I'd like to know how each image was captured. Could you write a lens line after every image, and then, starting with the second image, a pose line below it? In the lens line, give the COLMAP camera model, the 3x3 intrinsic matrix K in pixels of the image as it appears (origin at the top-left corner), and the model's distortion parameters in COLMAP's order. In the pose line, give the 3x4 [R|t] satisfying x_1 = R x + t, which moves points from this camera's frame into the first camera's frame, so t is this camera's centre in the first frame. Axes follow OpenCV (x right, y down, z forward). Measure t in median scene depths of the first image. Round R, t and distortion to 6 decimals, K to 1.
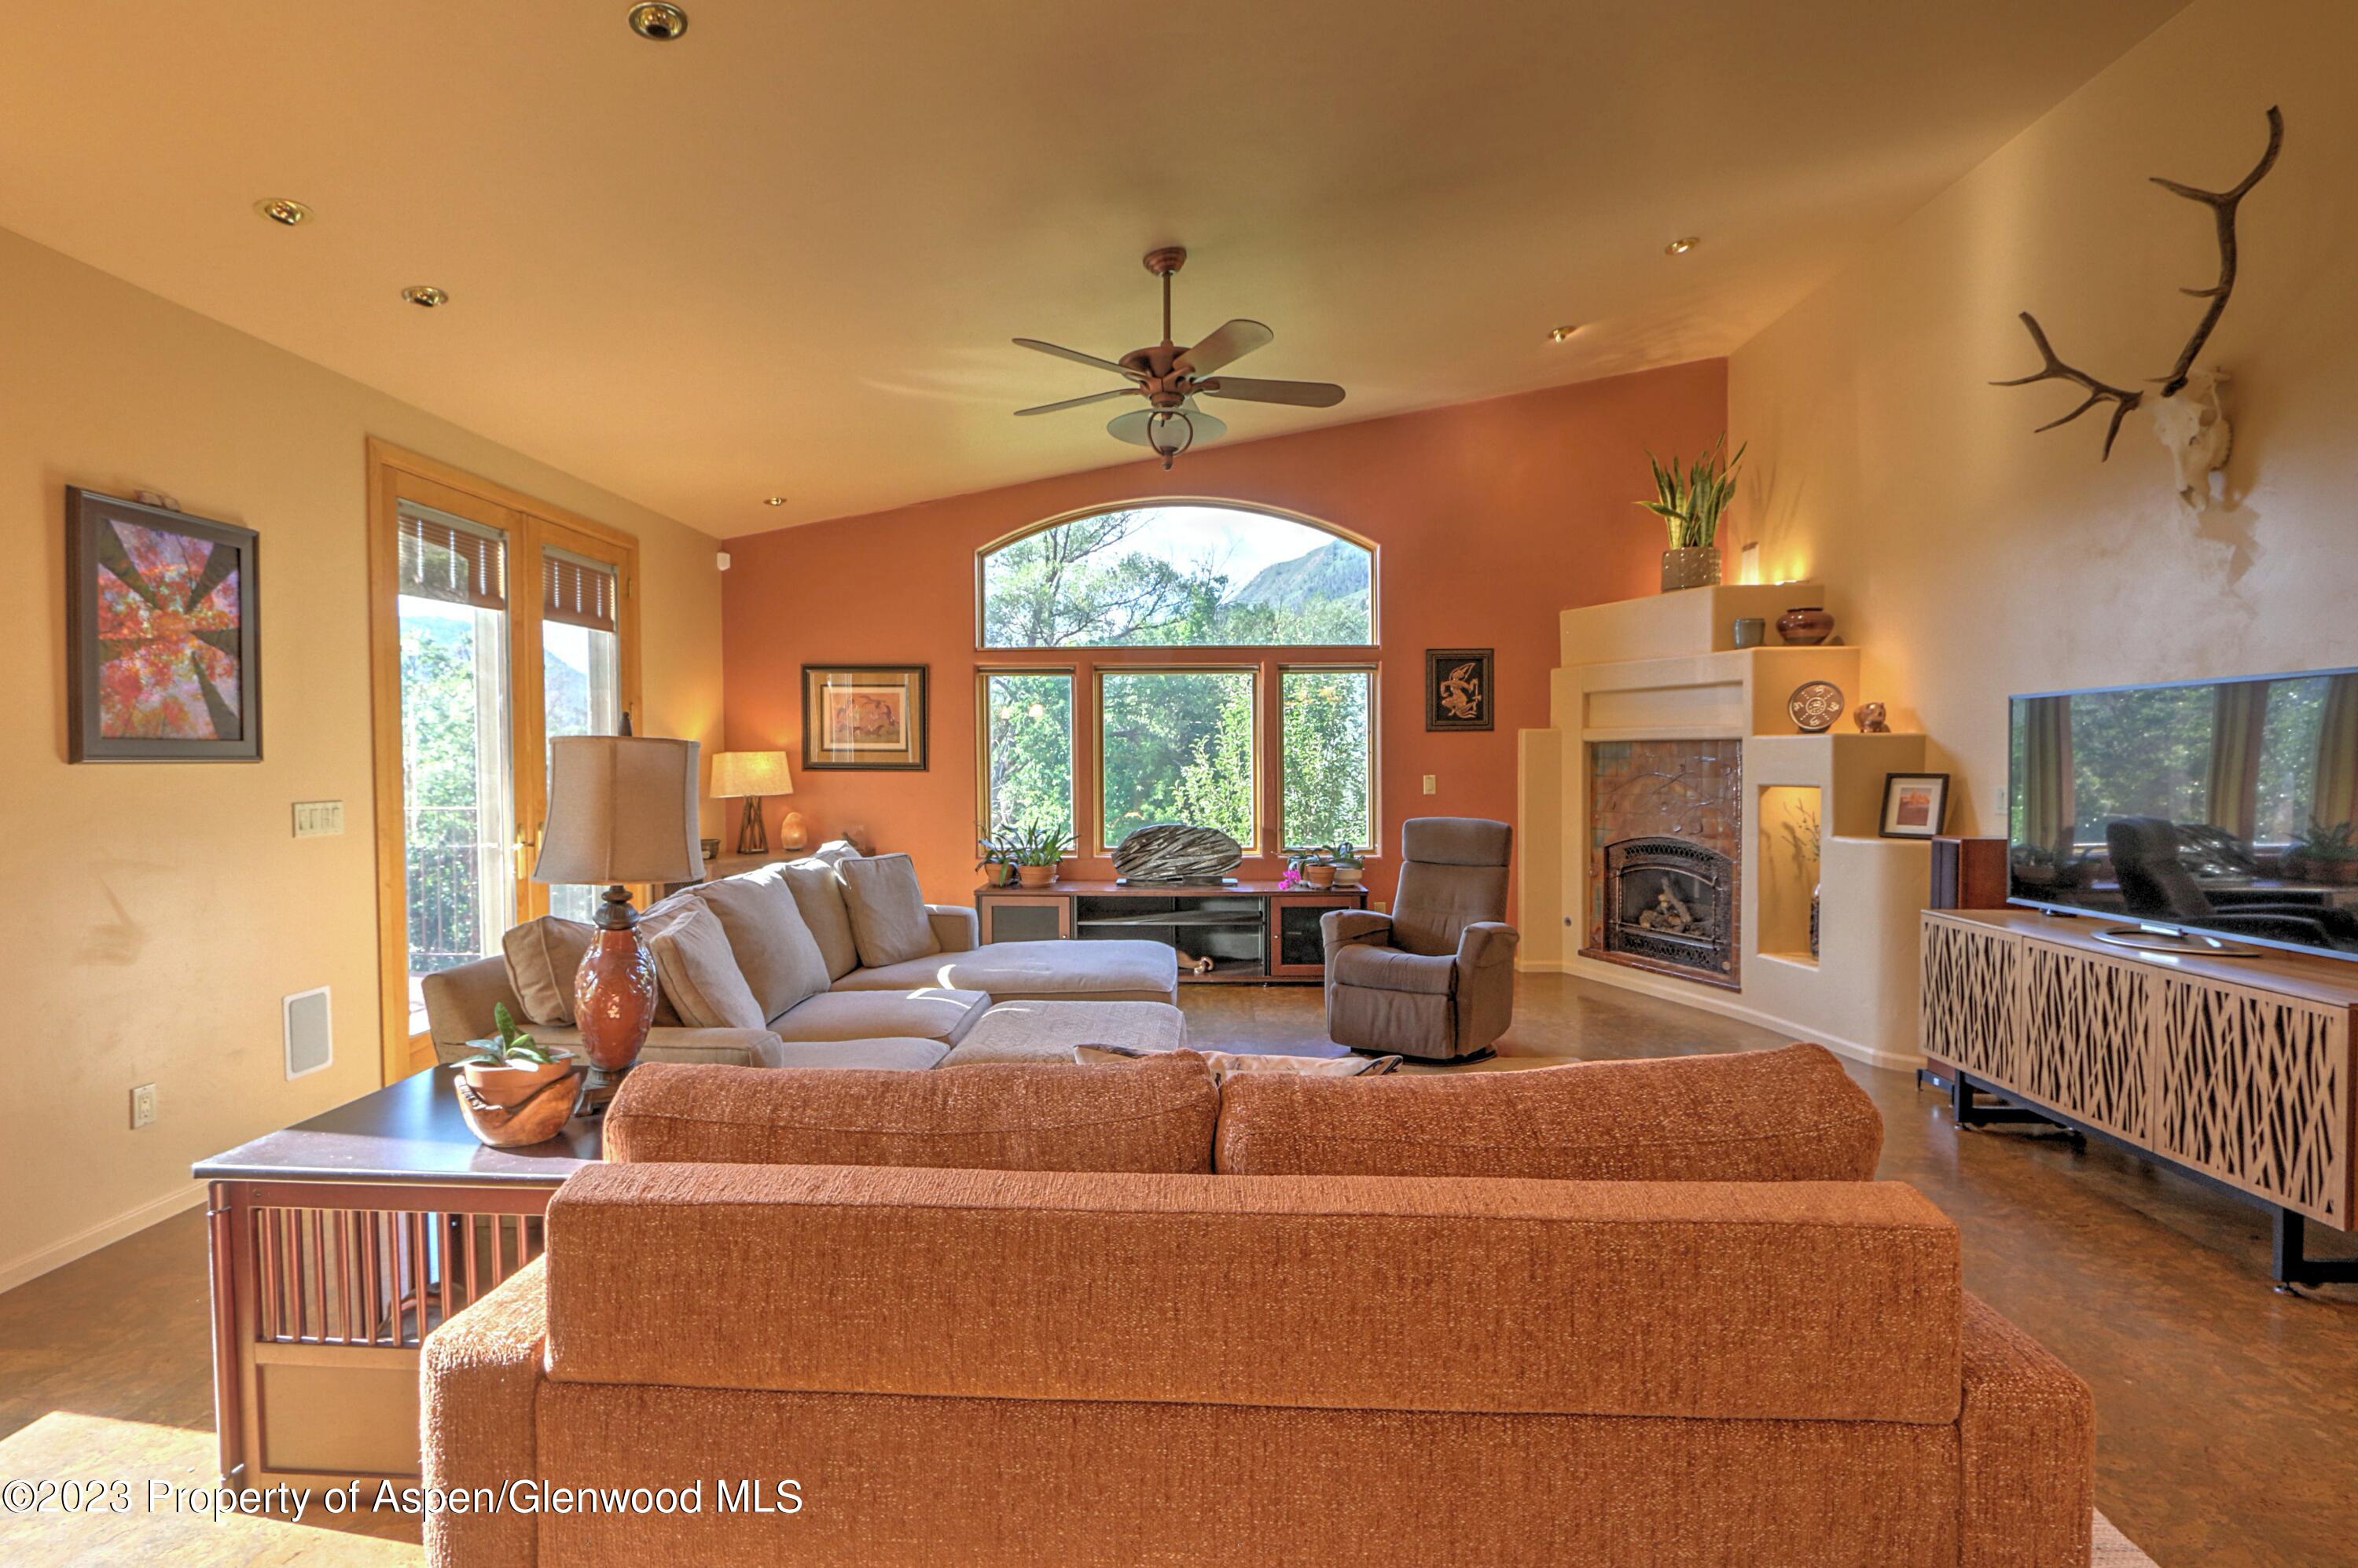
lens RADIAL K [[1097.1, 0, 1169.4], [0, 1097.1, 782.1], [0, 0, 1]] dist [-0.019334, 0.002207]
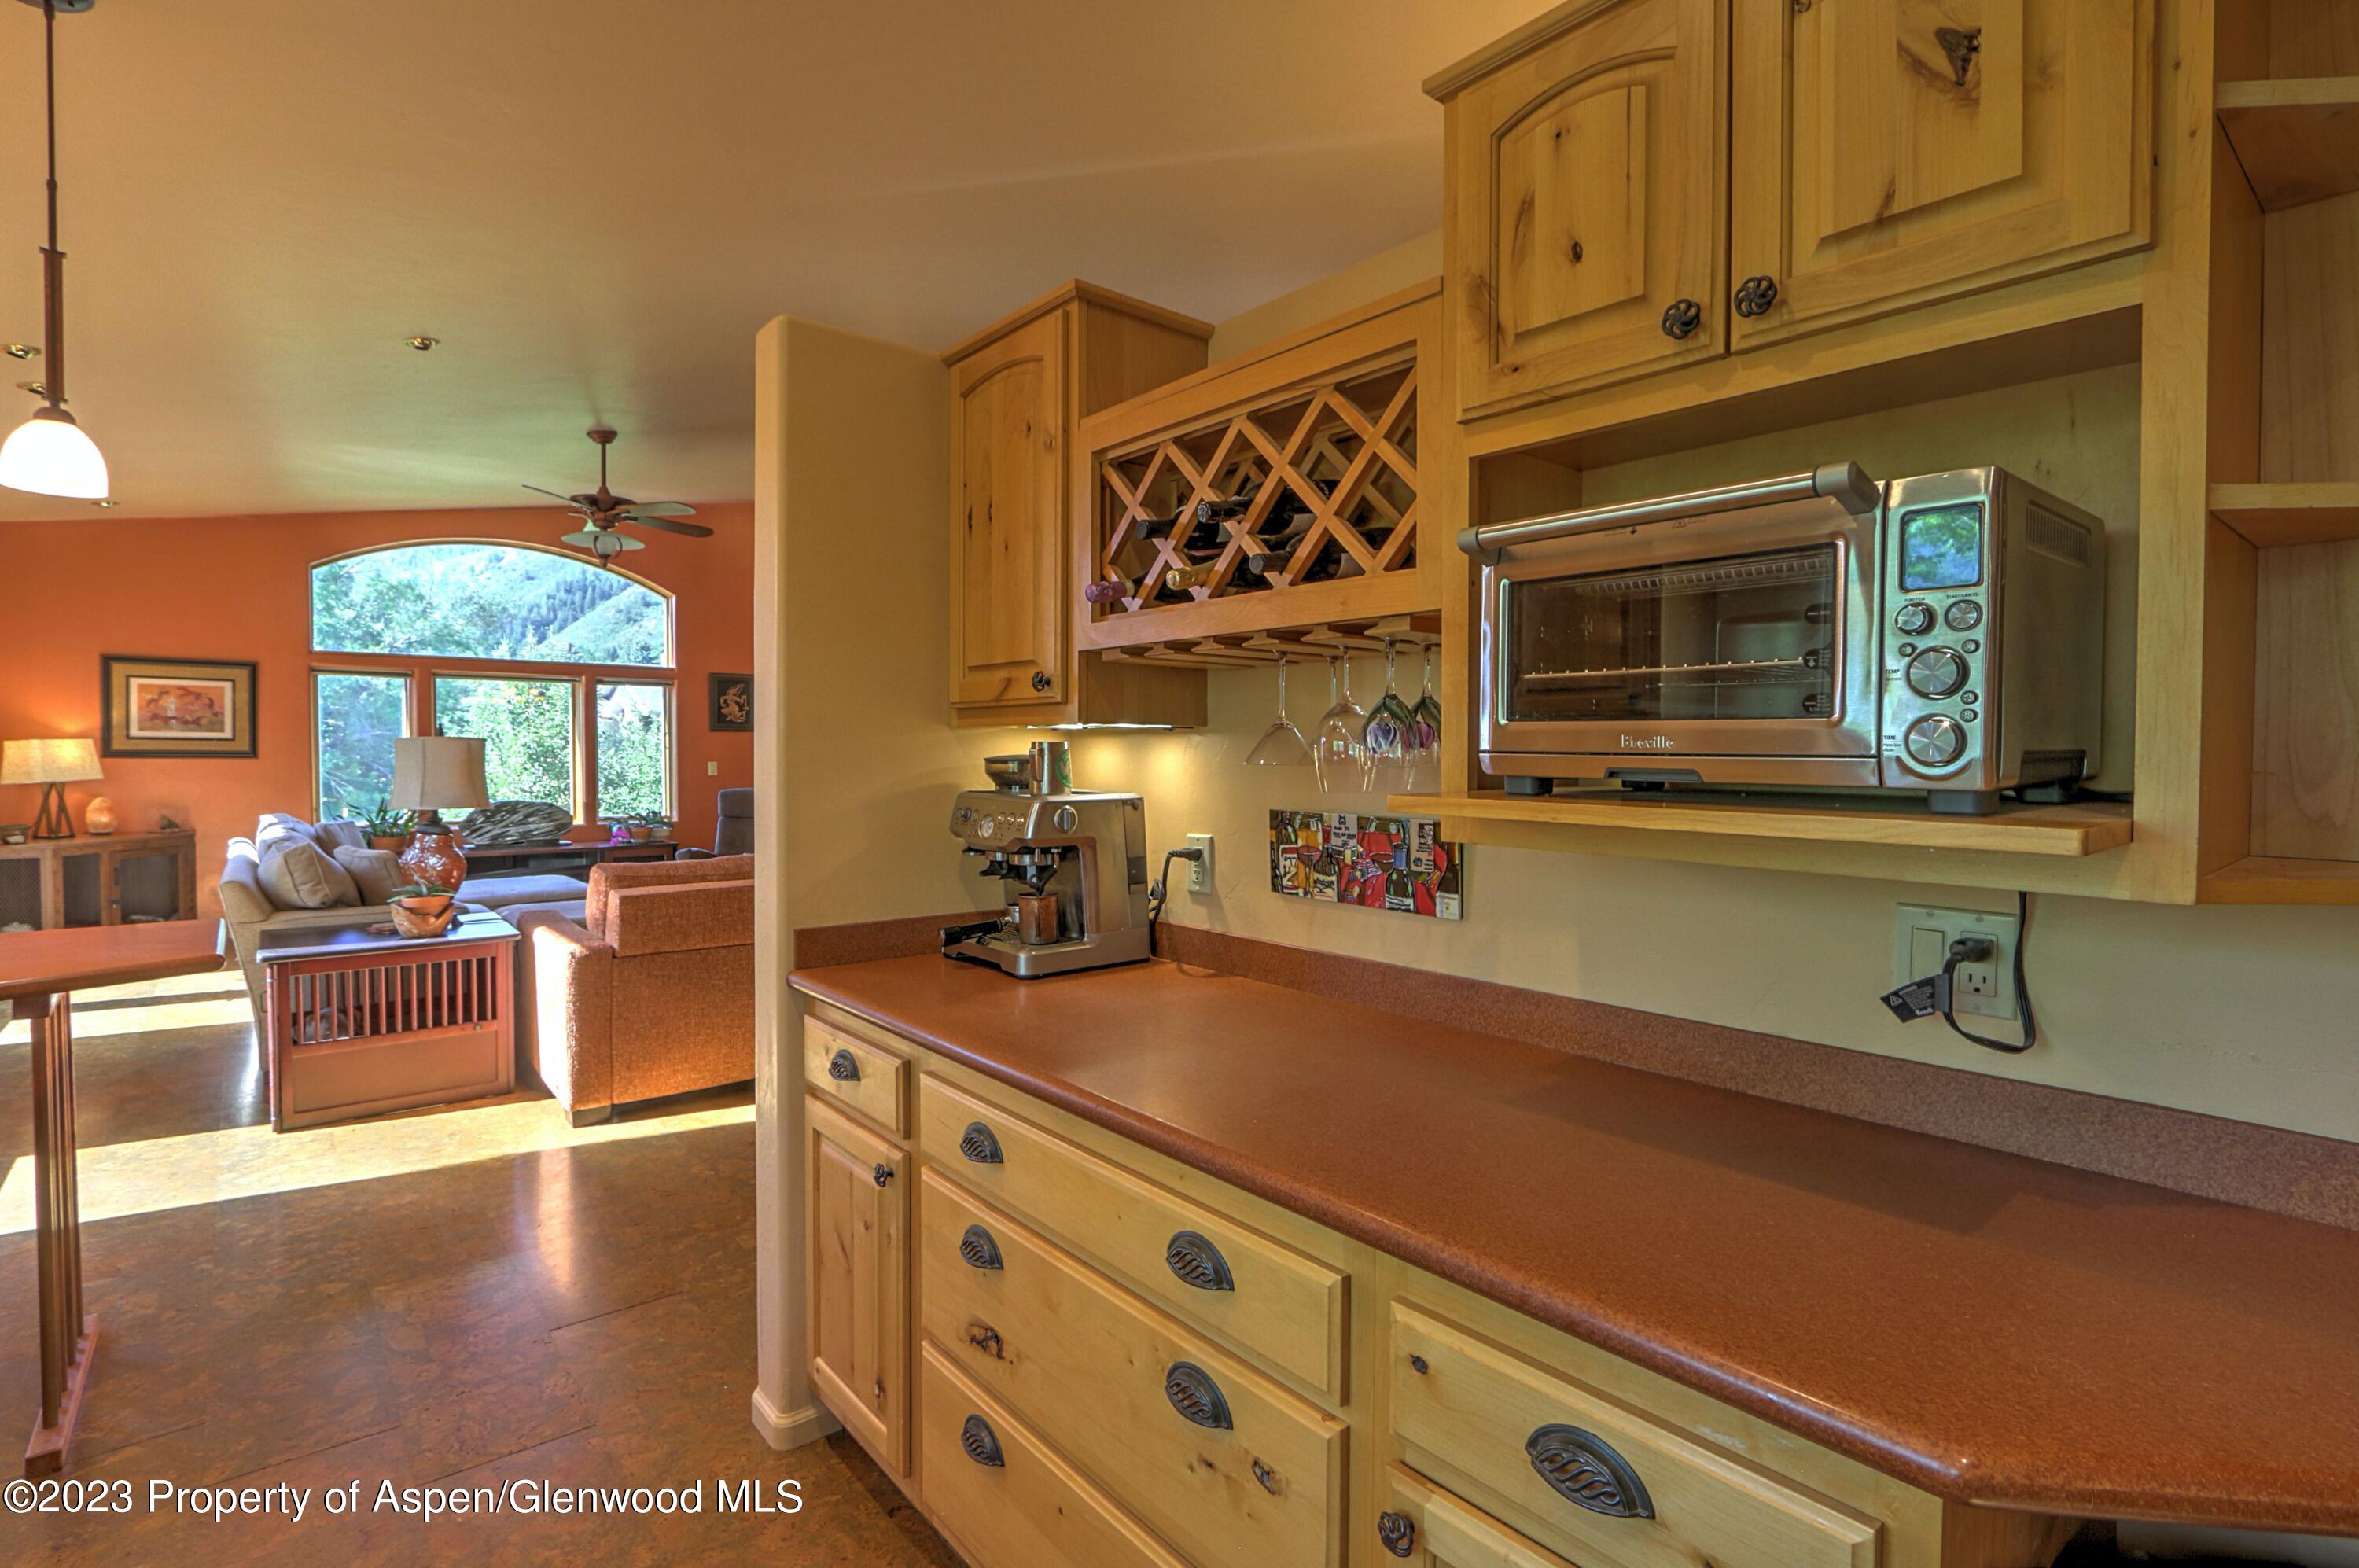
lens RADIAL K [[1097.6, 0, 1174.9], [0, 1097.6, 775.6], [0, 0, 1]] dist [-0.019334, 0.002207]
pose [[0.730156, -0.008223, 0.683231, -0.293067], [0.006400, 0.999966, 0.005196, 0.007908], [-0.683250, 0.000579, 0.730184, -0.441528]]
